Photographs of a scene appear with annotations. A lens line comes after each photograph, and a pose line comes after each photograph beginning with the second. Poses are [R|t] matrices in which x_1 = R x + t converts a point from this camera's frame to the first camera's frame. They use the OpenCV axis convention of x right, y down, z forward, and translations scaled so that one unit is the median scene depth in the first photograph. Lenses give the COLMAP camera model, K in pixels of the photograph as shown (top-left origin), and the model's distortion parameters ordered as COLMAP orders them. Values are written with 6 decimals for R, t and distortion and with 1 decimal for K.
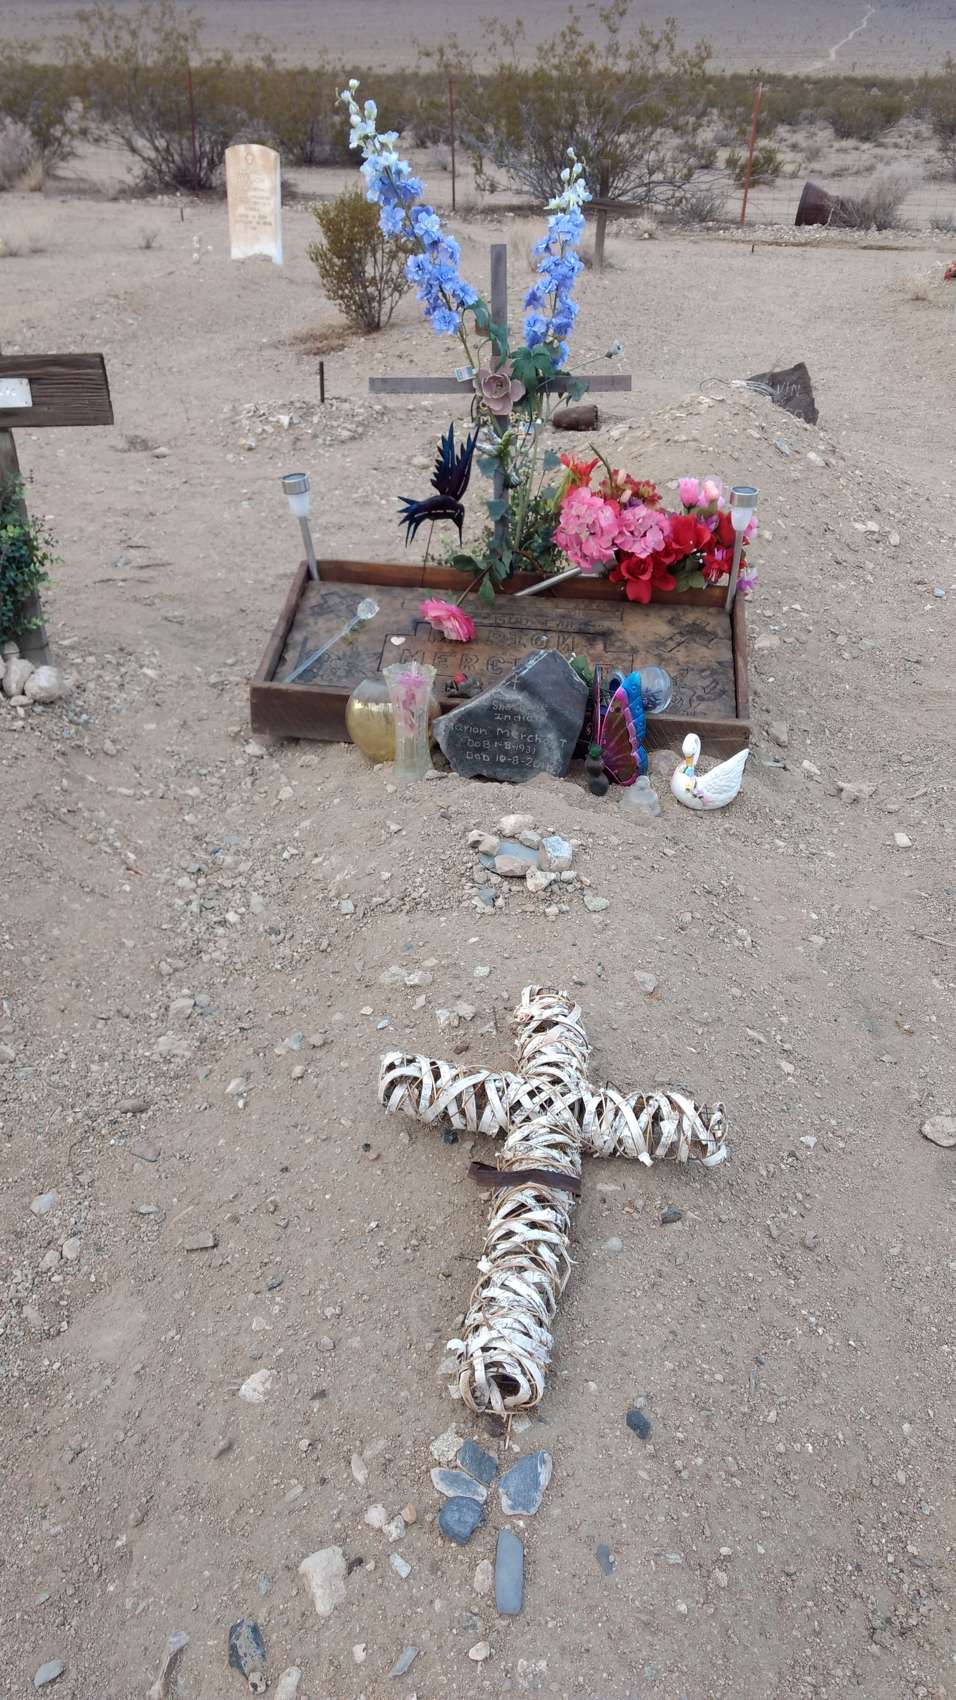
lens RADIAL K [[1333.2, 0, 477.8], [0, 1333.2, 879.8], [0, 0, 1]] dist [0.006260, 0.004218]
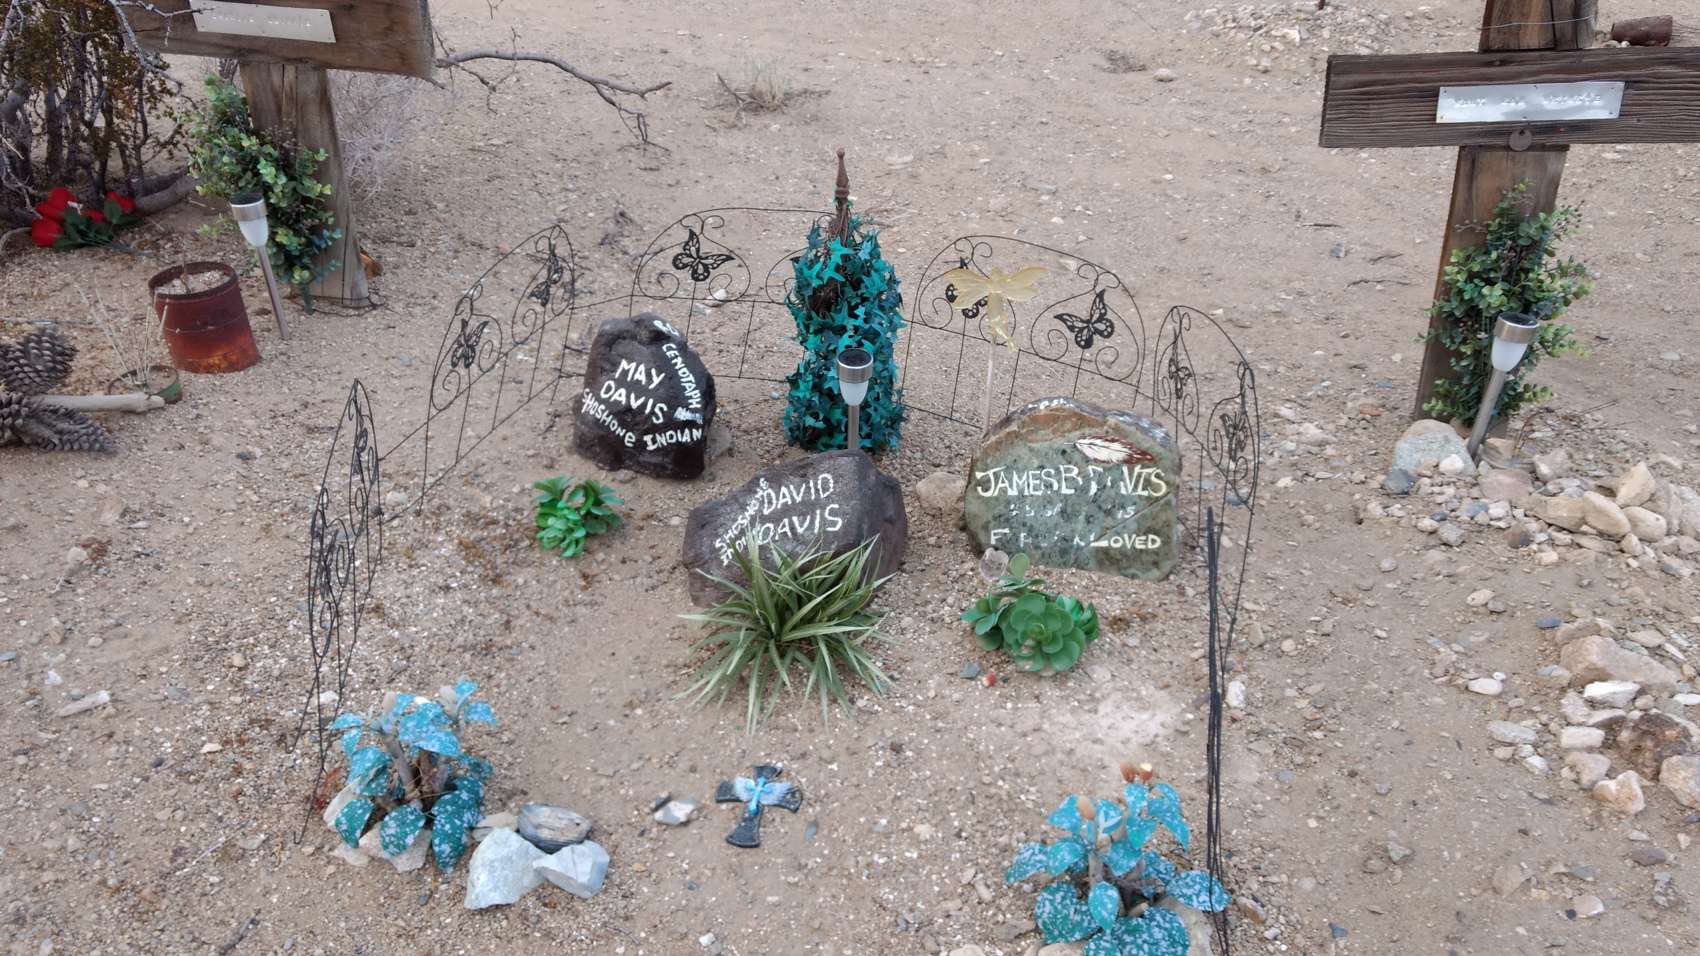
lens RADIAL K [[1348.4, 0, 858.2], [0, 1348.4, 472.0], [0, 0, 1]] dist [0.039946, 0.006707]
pose [[0.997476, 0.038065, -0.059939, -0.697442], [-0.035891, 0.998673, 0.036933, -0.173261], [0.061265, -0.034689, 0.997519, 0.217413]]
